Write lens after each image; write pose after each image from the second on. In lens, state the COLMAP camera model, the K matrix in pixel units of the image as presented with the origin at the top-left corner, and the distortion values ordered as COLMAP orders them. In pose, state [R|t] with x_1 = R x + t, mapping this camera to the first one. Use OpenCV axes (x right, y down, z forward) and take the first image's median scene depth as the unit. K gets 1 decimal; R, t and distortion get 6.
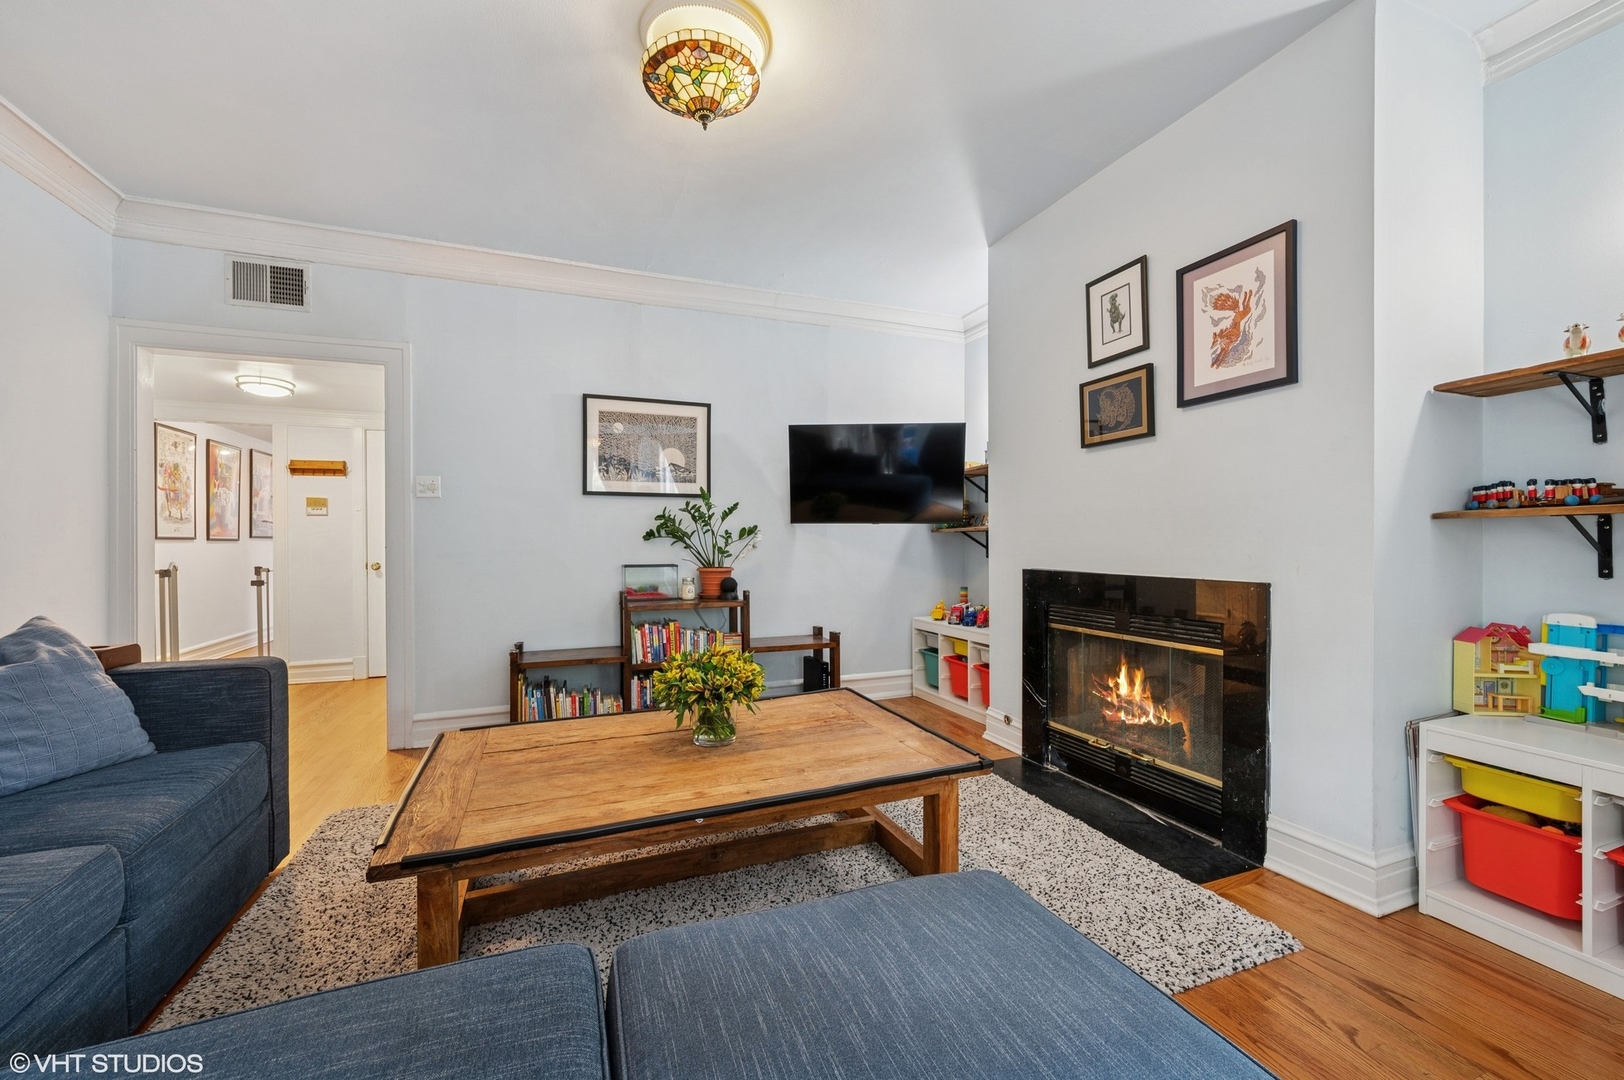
lens RADIAL K [[646.0, 0, 813.8], [0, 646.0, 536.2], [0, 0, 1]] dist [-0.002979, -0.000247]
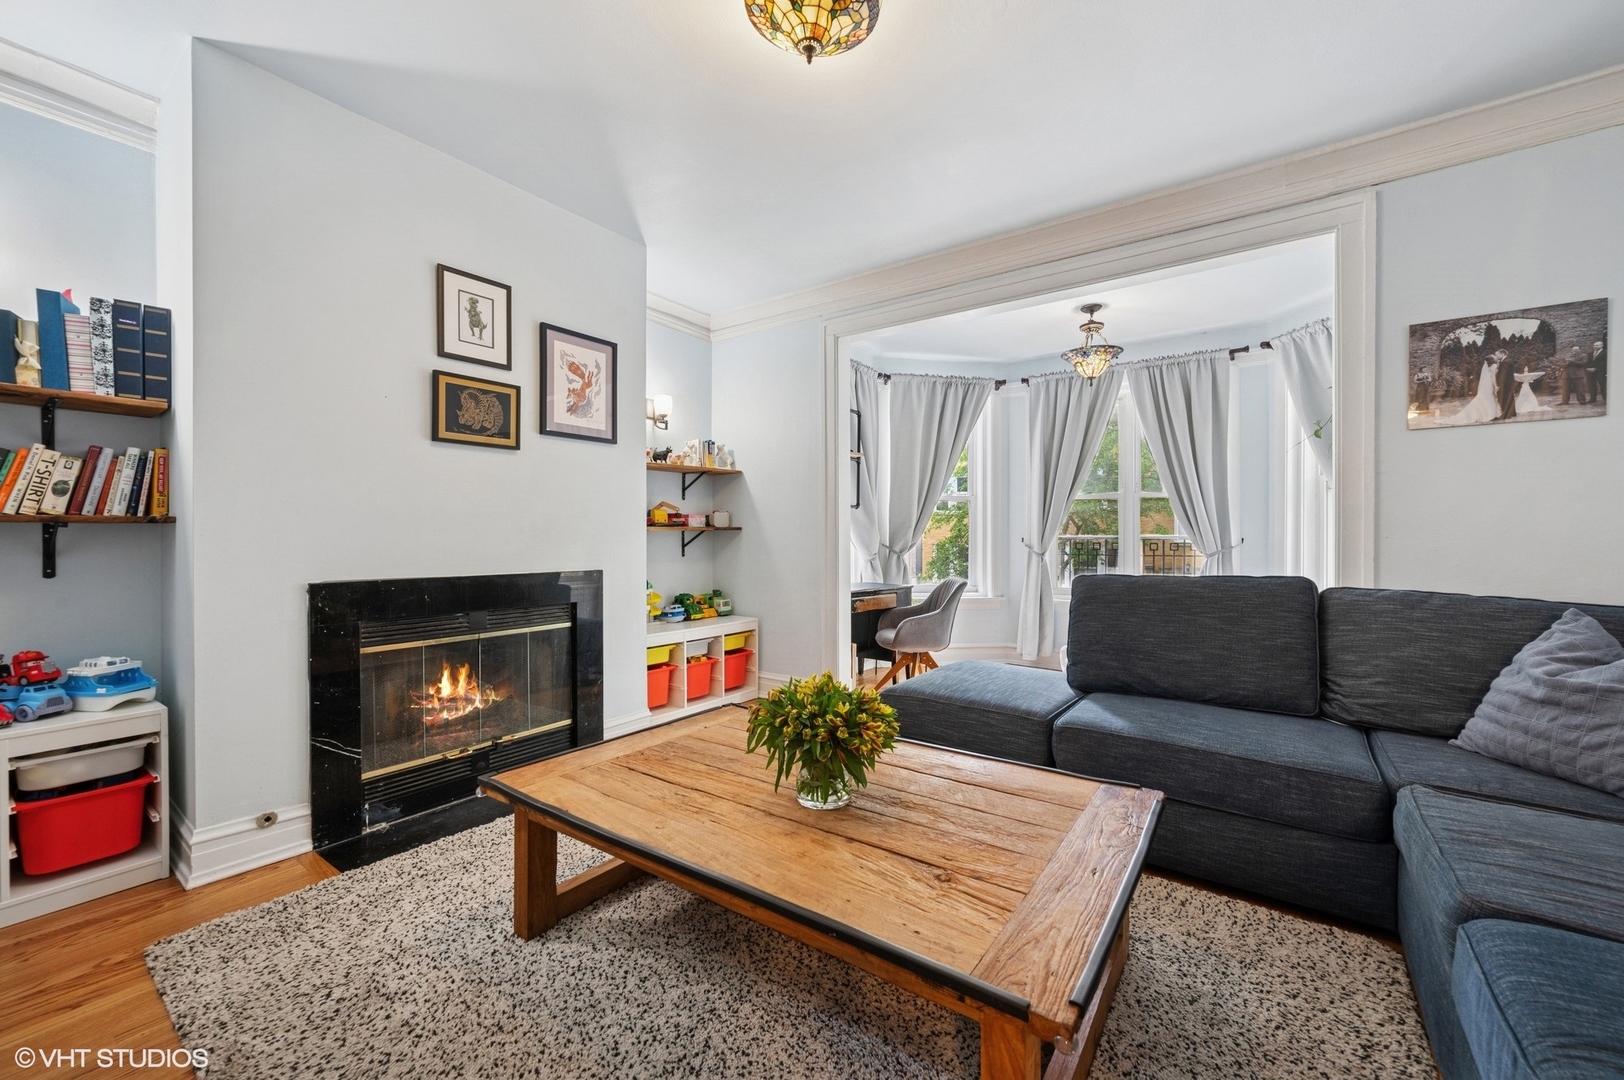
lens RADIAL K [[646.0, 0, 811.3], [0, 646.0, 542.0], [0, 0, 1]] dist [-0.002979, -0.000247]
pose [[-0.541416, -0.021190, 0.840488, -0.698695], [-0.017096, 0.999753, 0.014192, -0.016941], [-0.840581, -0.006685, -0.541645, 1.135572]]
